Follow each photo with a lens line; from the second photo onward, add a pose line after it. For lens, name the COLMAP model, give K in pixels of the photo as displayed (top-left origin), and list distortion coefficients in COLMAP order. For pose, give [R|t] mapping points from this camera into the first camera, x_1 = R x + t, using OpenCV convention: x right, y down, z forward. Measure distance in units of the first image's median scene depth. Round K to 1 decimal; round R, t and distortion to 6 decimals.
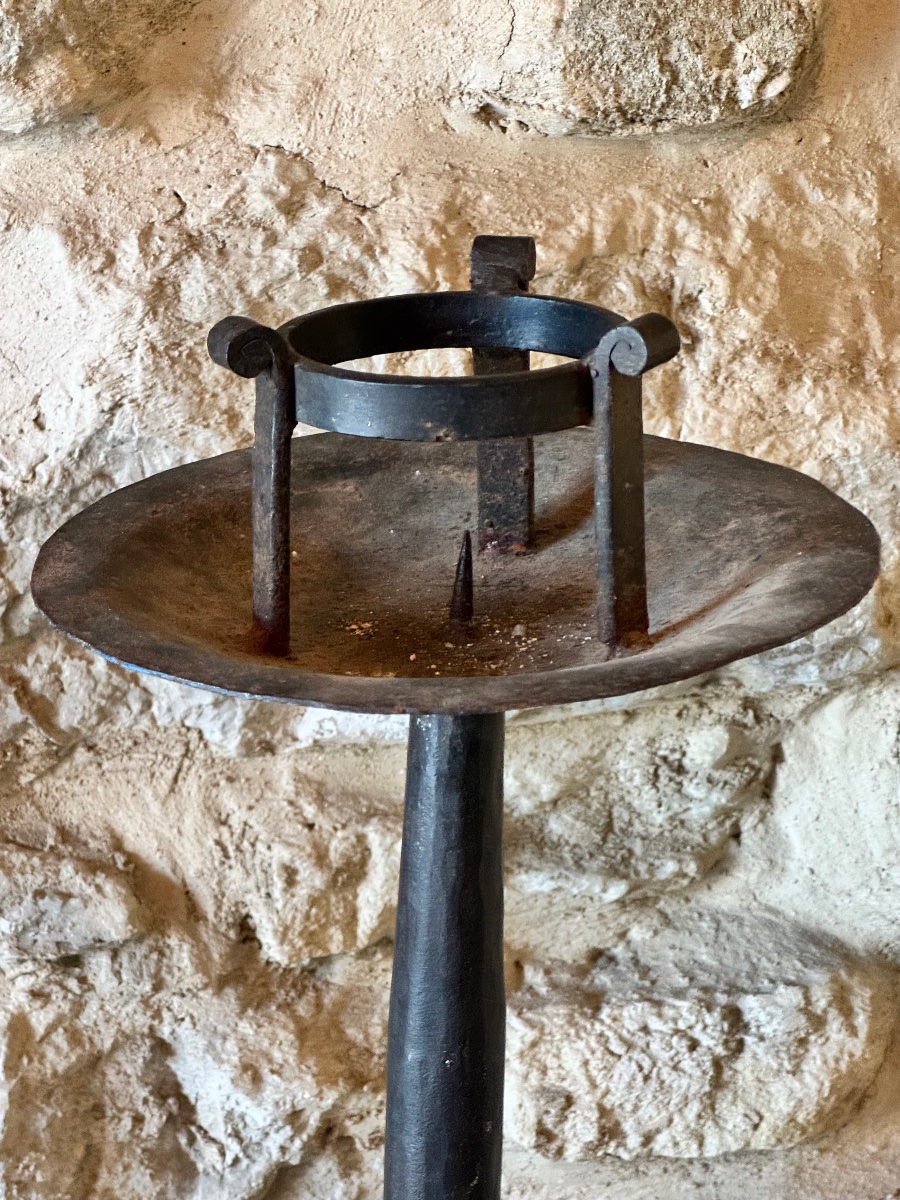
lens RADIAL K [[2812.5, 0, 448.1], [0, 2812.5, 595.2], [0, 0, 1]] dist [0.194709, 0.000000]
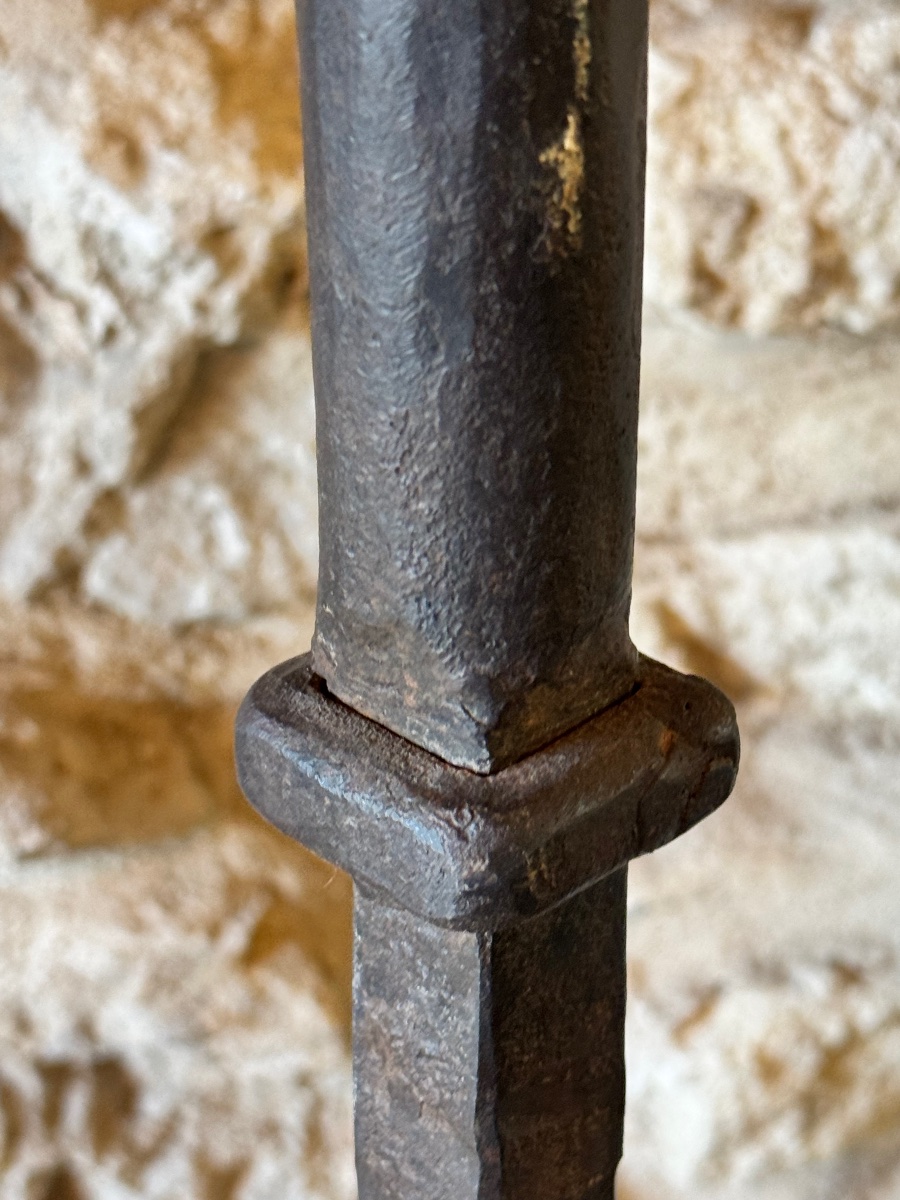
lens RADIAL K [[2684.3, 0, 460.9], [0, 2684.3, 600.6], [0, 0, 1]] dist [0.189303, 0.000000]
pose [[0.999065, -0.031528, -0.029591, 0.001908], [0.035577, 0.988323, 0.148163, 0.179001], [0.024574, -0.149078, 0.988520, 0.514198]]
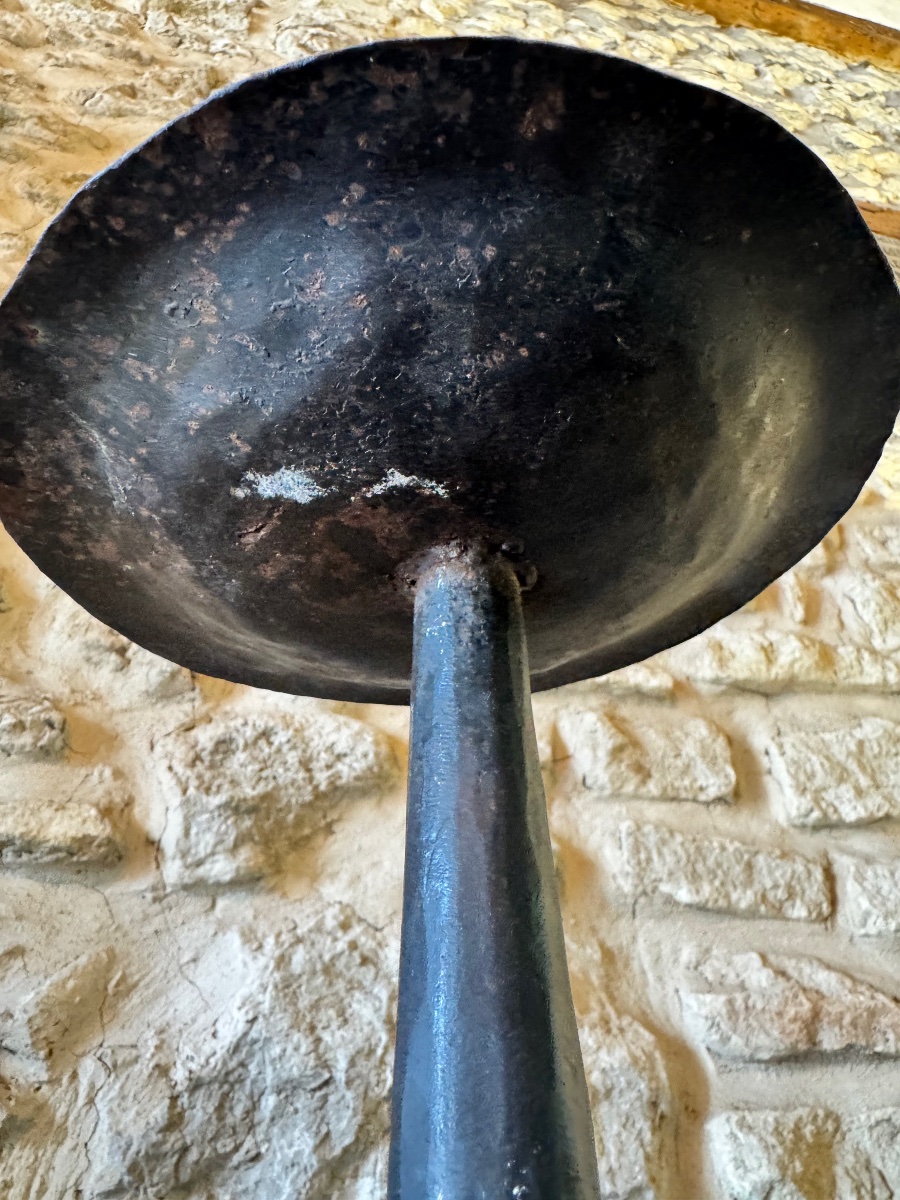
lens RADIAL K [[864.3, 0, 451.3], [0, 864.3, 539.5], [0, 0, 1]] dist [-0.008583, 0.002967]
pose [[0.996541, -0.004634, 0.082971, -0.023998], [0.072831, 0.529505, -0.845175, 0.254809], [-0.040017, 0.848294, 0.528011, 0.336160]]
